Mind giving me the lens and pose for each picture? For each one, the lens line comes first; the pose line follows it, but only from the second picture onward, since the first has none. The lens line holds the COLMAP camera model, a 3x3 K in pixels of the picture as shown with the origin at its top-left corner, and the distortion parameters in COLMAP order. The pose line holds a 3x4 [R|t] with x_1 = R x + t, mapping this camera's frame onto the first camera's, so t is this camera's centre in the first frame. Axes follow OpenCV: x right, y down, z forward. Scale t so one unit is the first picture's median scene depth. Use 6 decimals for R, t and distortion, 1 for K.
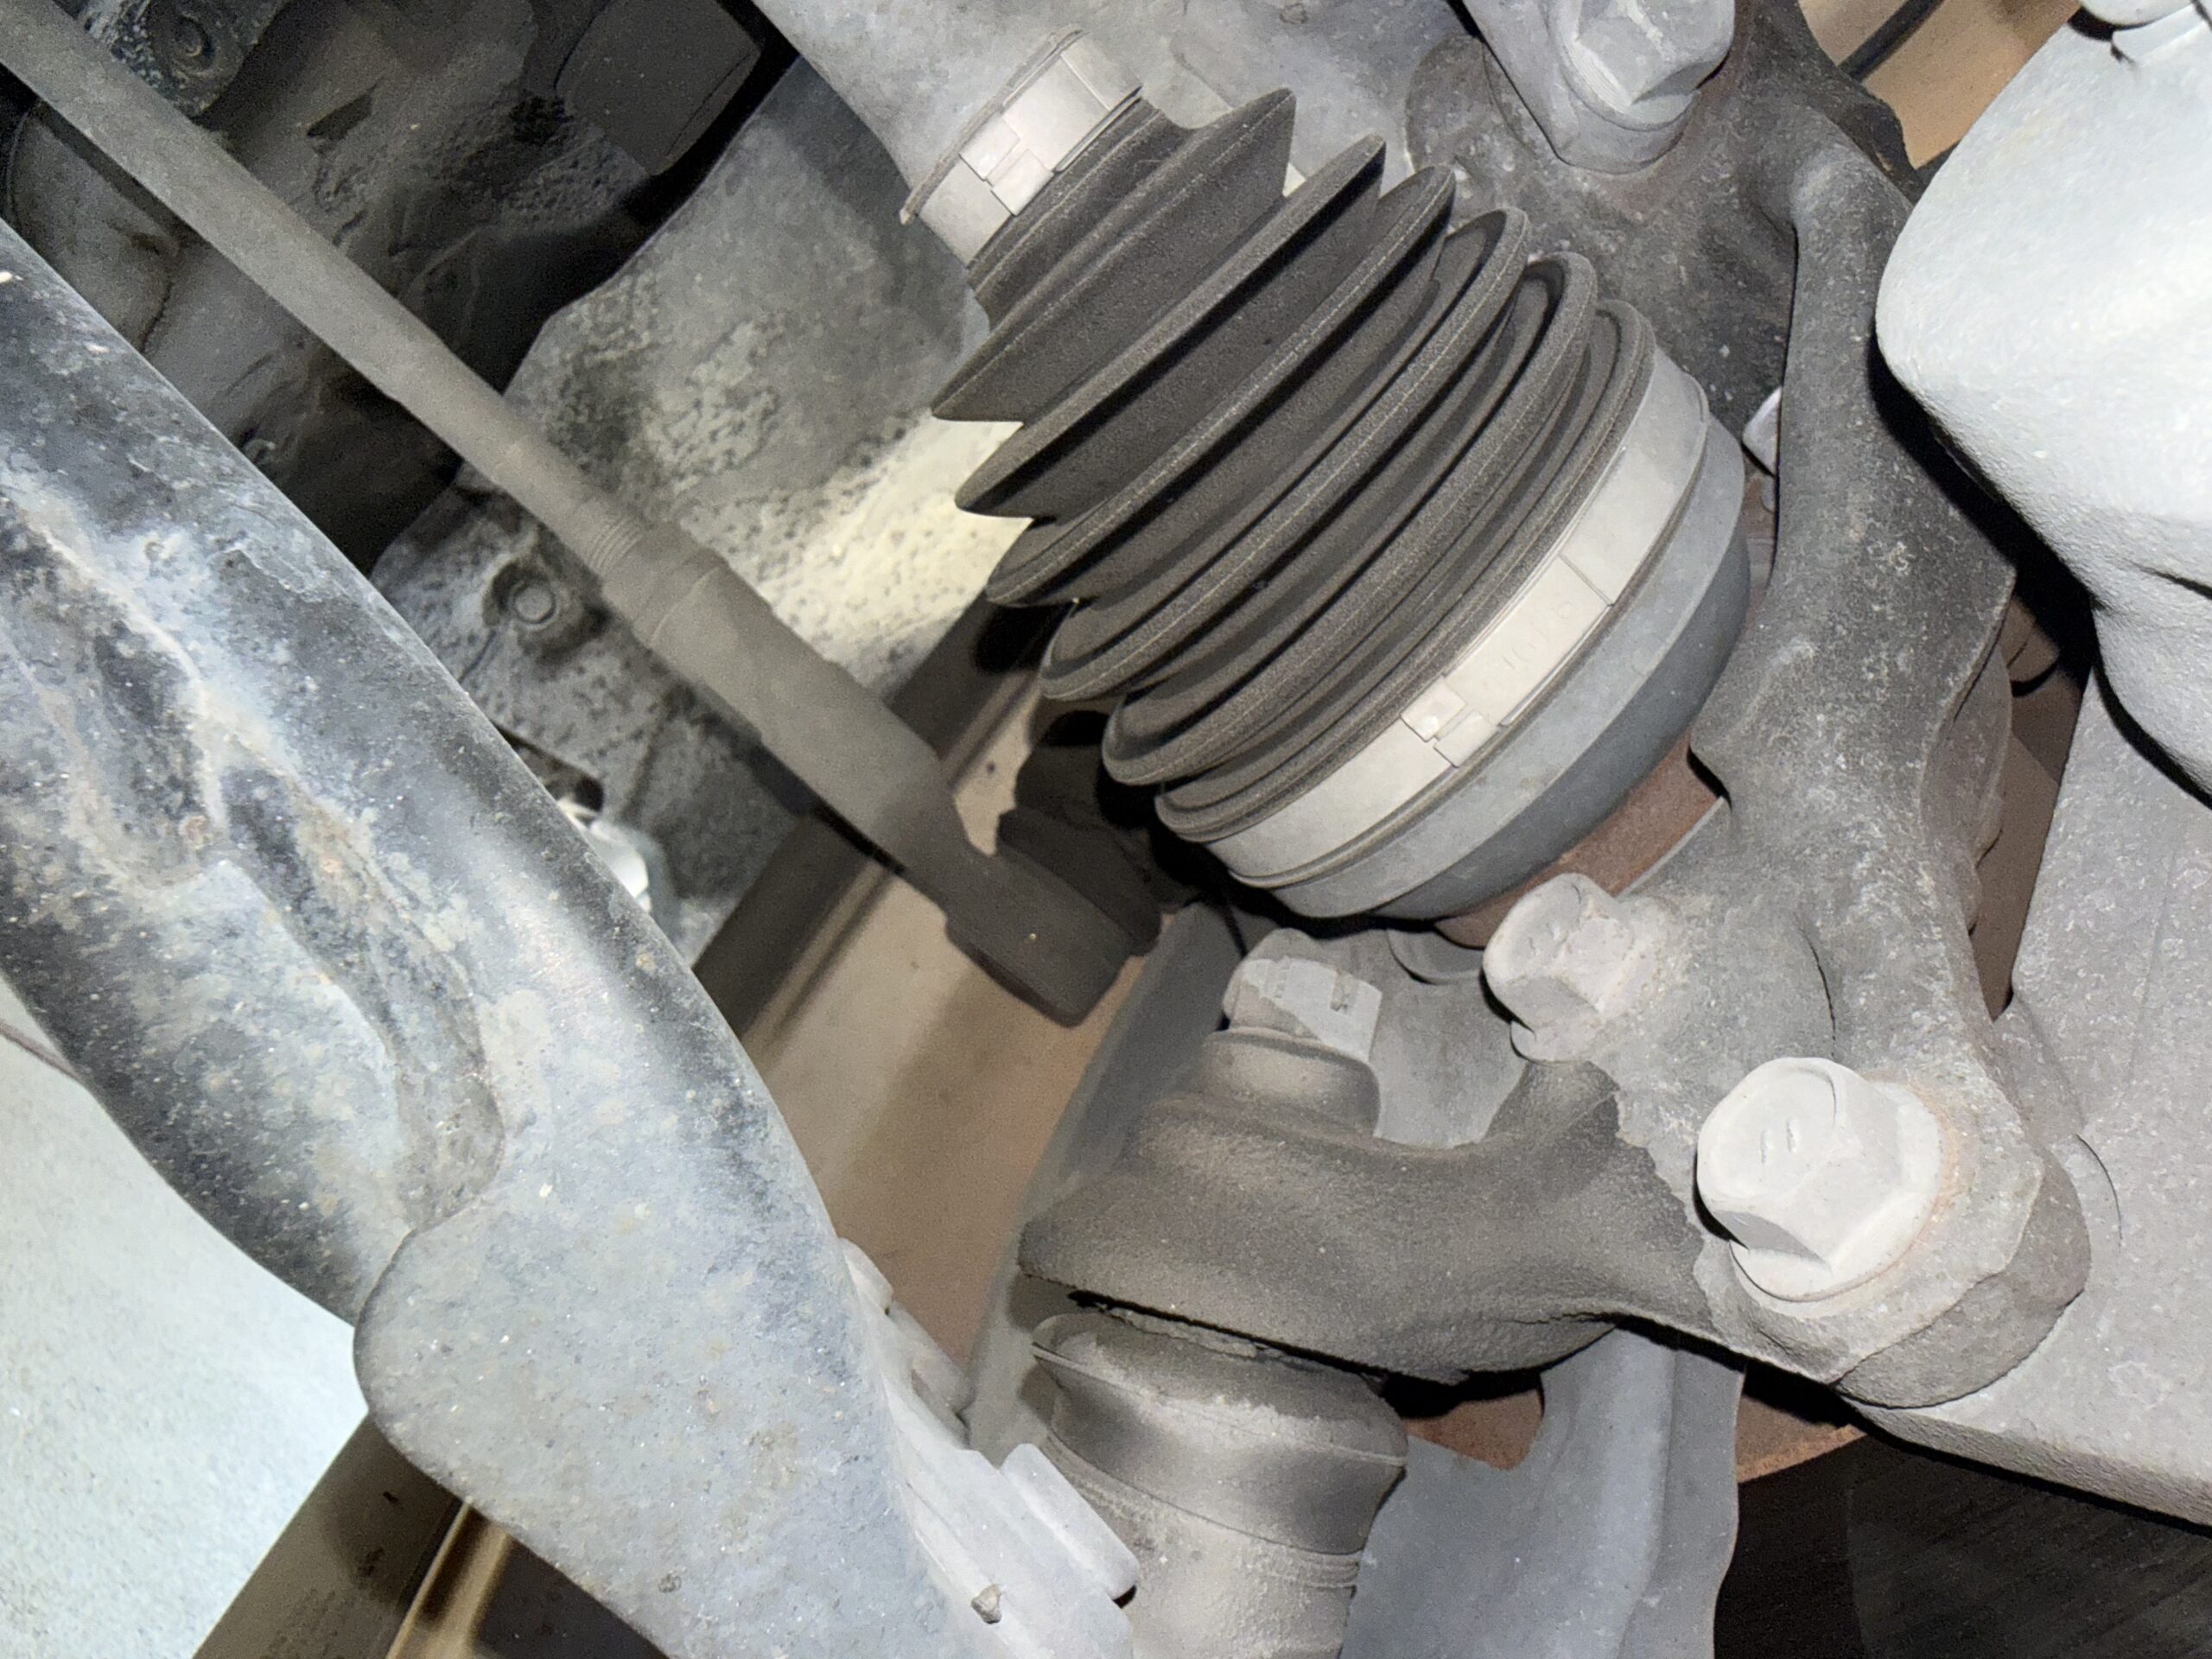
lens RADIAL K [[1561.0, 0, 1106.0], [0, 1561.0, 829.5], [0, 0, 1]] dist [0.008610, 0.003455]
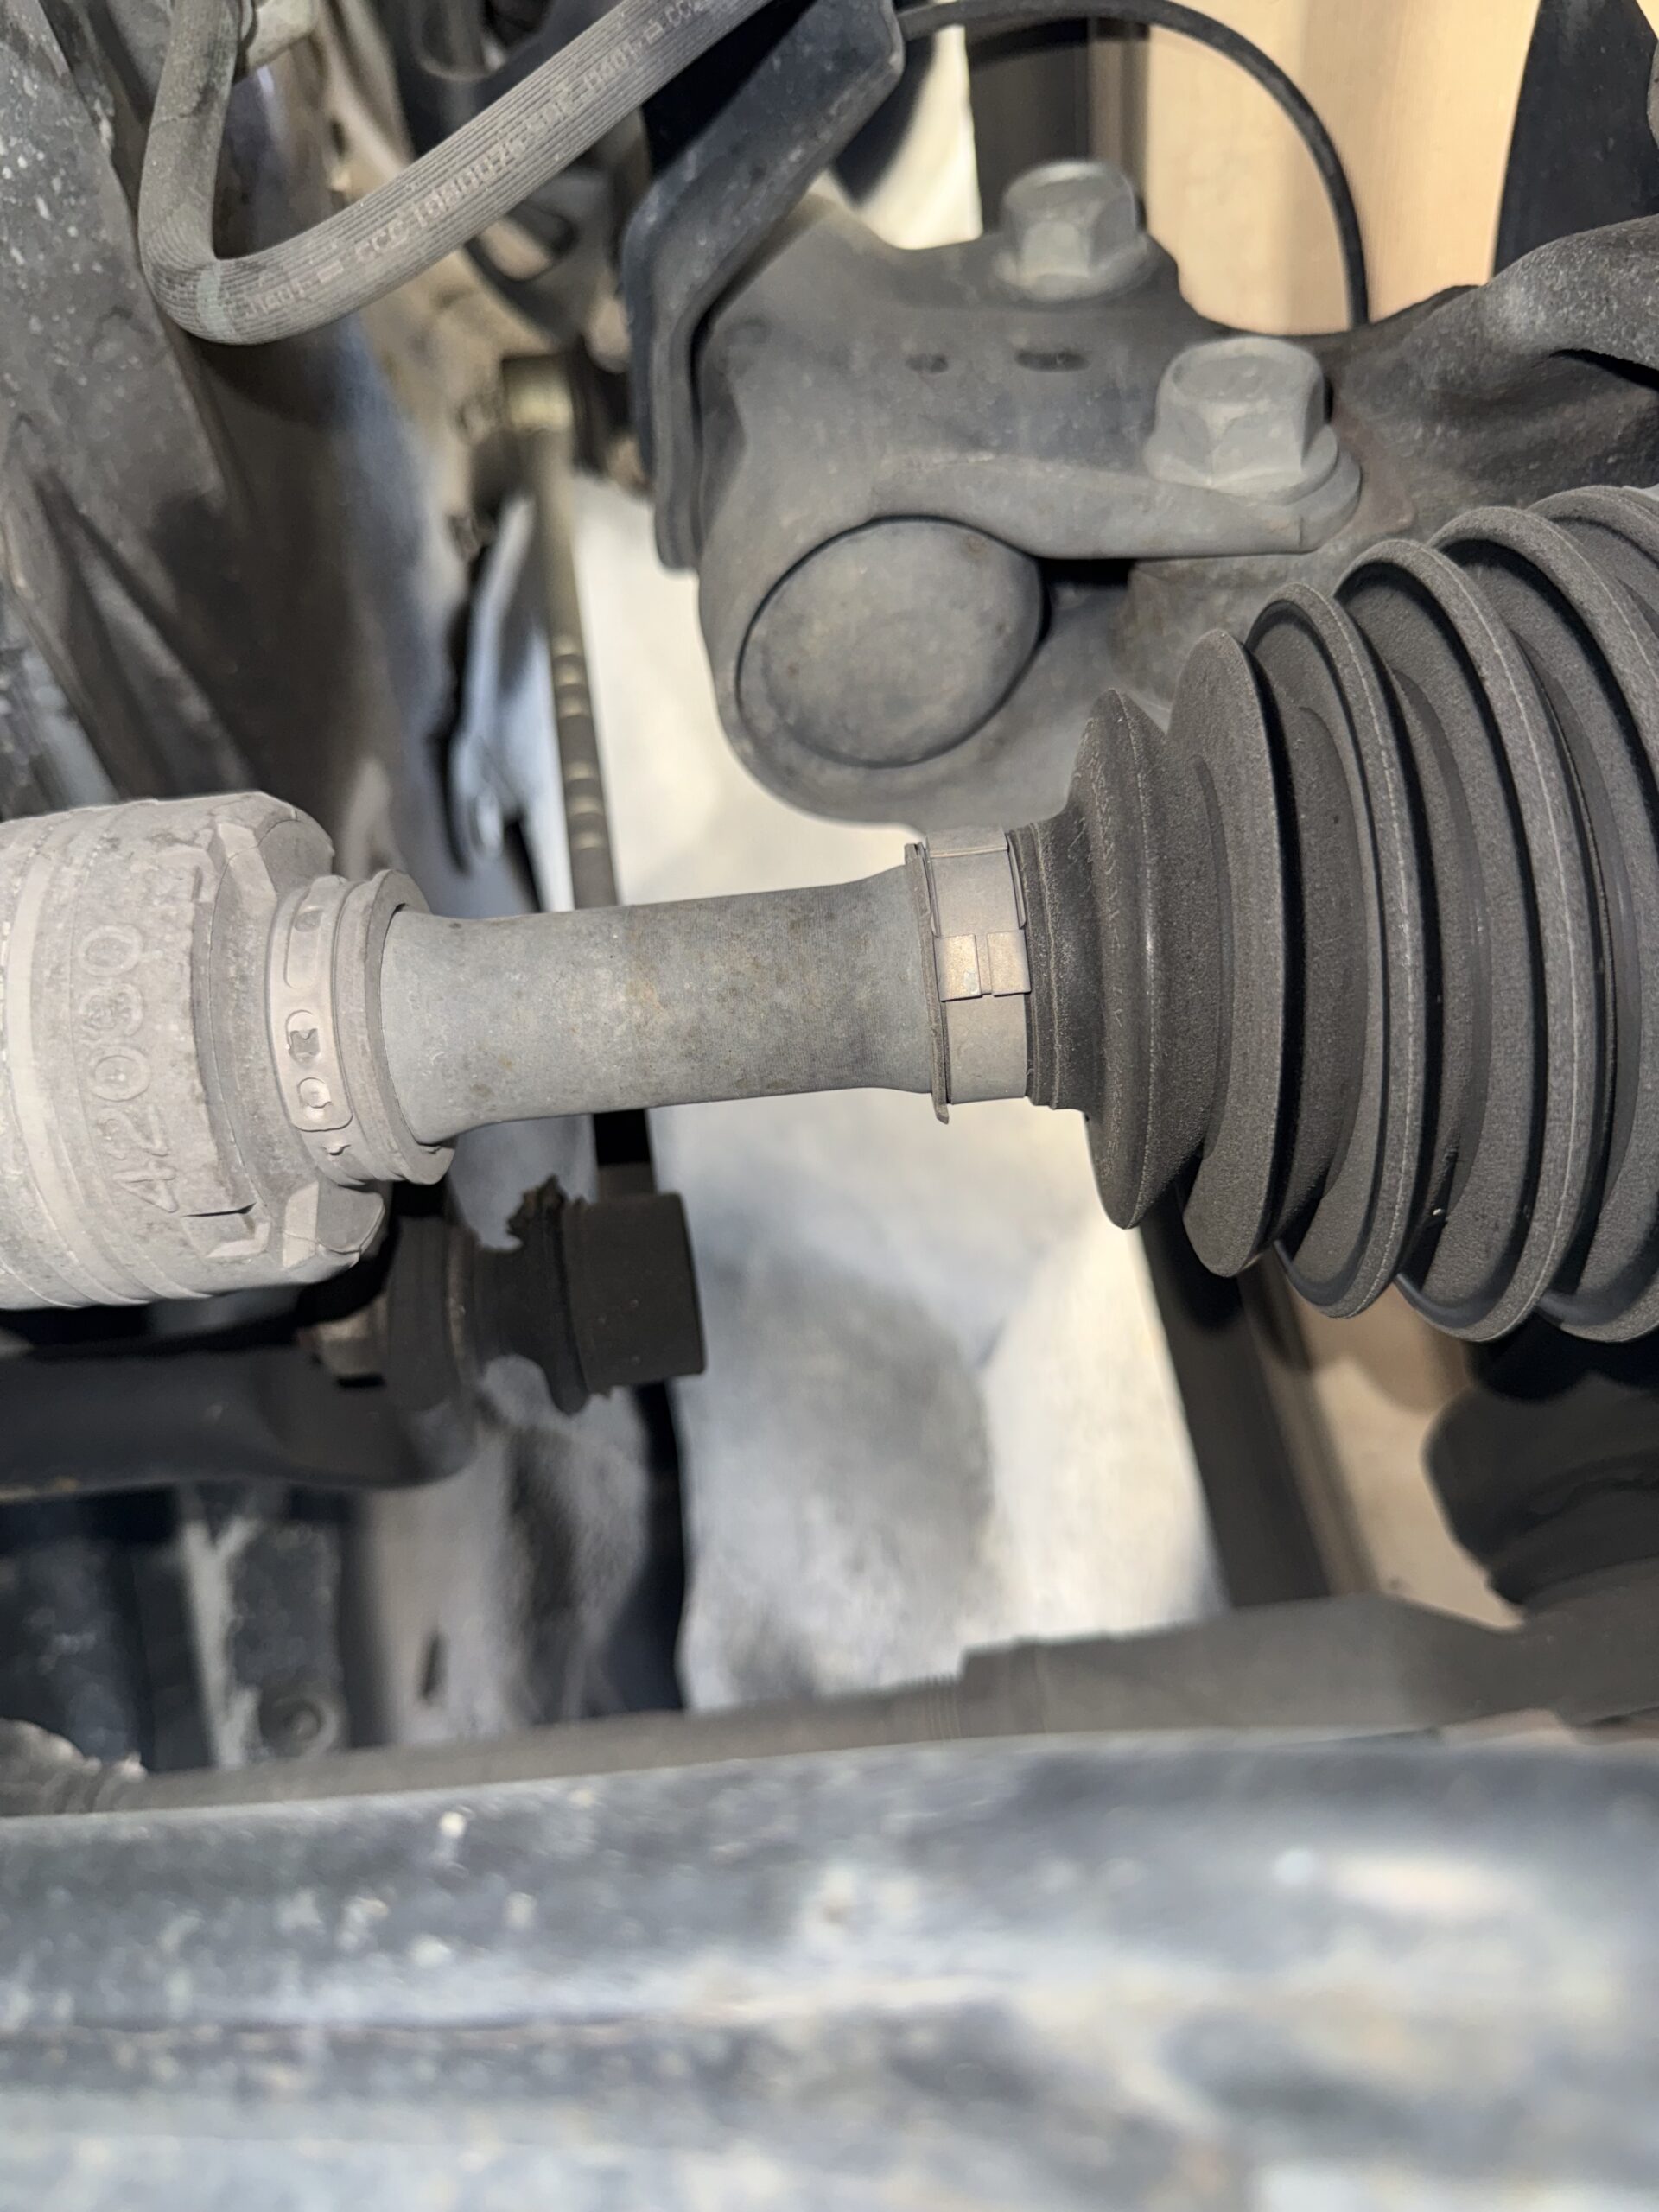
lens RADIAL K [[1714.3, 0, 829.5], [0, 1714.3, 1106.0], [0, 0, 1]] dist [-0.004911, -0.003282]
pose [[0.606352, -0.794955, -0.019577, -0.169760], [0.713305, 0.554625, -0.428470, -0.027387], [0.351473, 0.245839, 0.903344, 0.114536]]
